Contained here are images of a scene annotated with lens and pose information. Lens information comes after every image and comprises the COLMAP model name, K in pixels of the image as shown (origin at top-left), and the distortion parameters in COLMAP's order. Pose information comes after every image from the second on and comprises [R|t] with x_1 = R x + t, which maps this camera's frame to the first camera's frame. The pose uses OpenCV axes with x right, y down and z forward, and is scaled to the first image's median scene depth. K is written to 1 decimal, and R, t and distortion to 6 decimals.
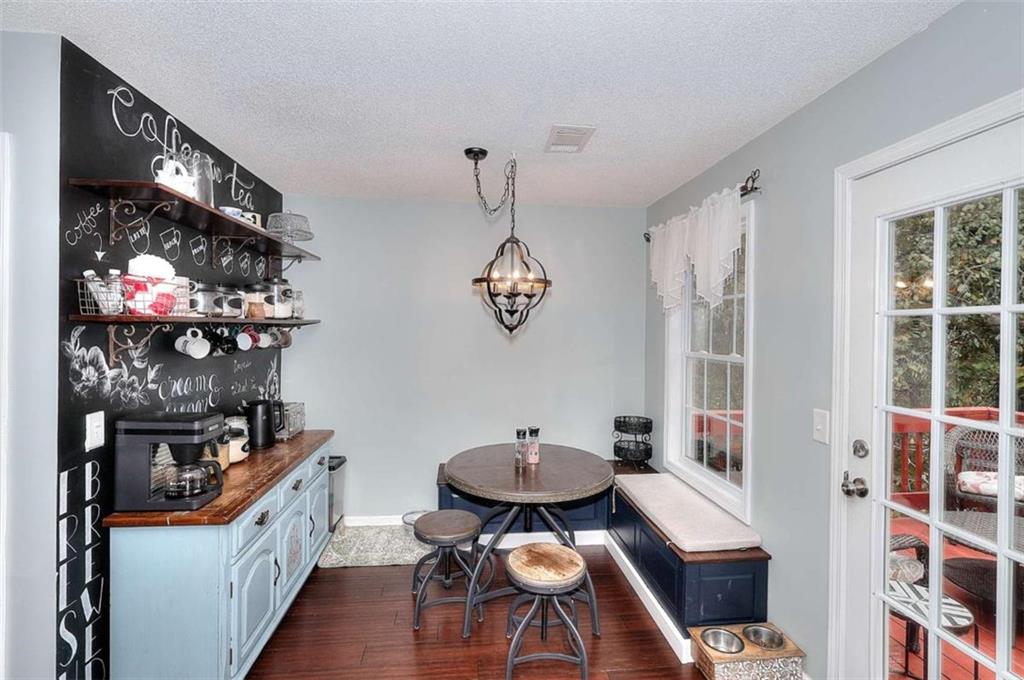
lens RADIAL K [[476.6, 0, 514.6], [0, 476.6, 333.7], [0, 0, 1]] dist [0.011072, 0.000281]
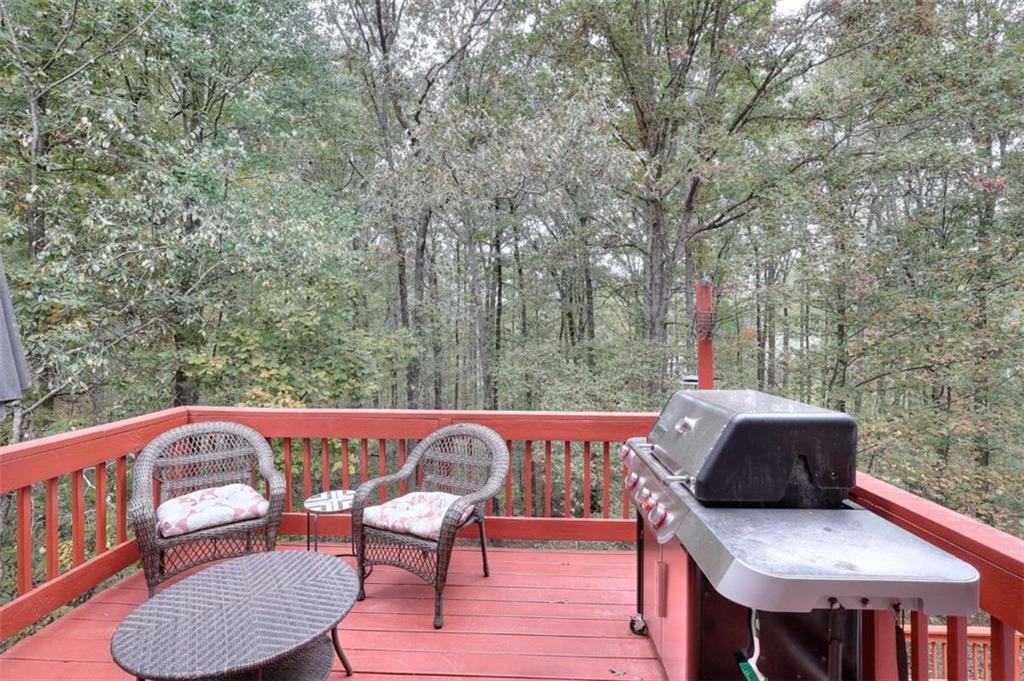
lens RADIAL K [[476.6, 0, 514.6], [0, 476.6, 334.2], [0, 0, 1]] dist [0.011072, 0.000281]
pose [[0.156700, -0.020347, 0.987437, 0.291683], [0.004030, 0.999793, 0.019962, 0.017314], [-0.987638, 0.000851, 0.156750, 0.348899]]
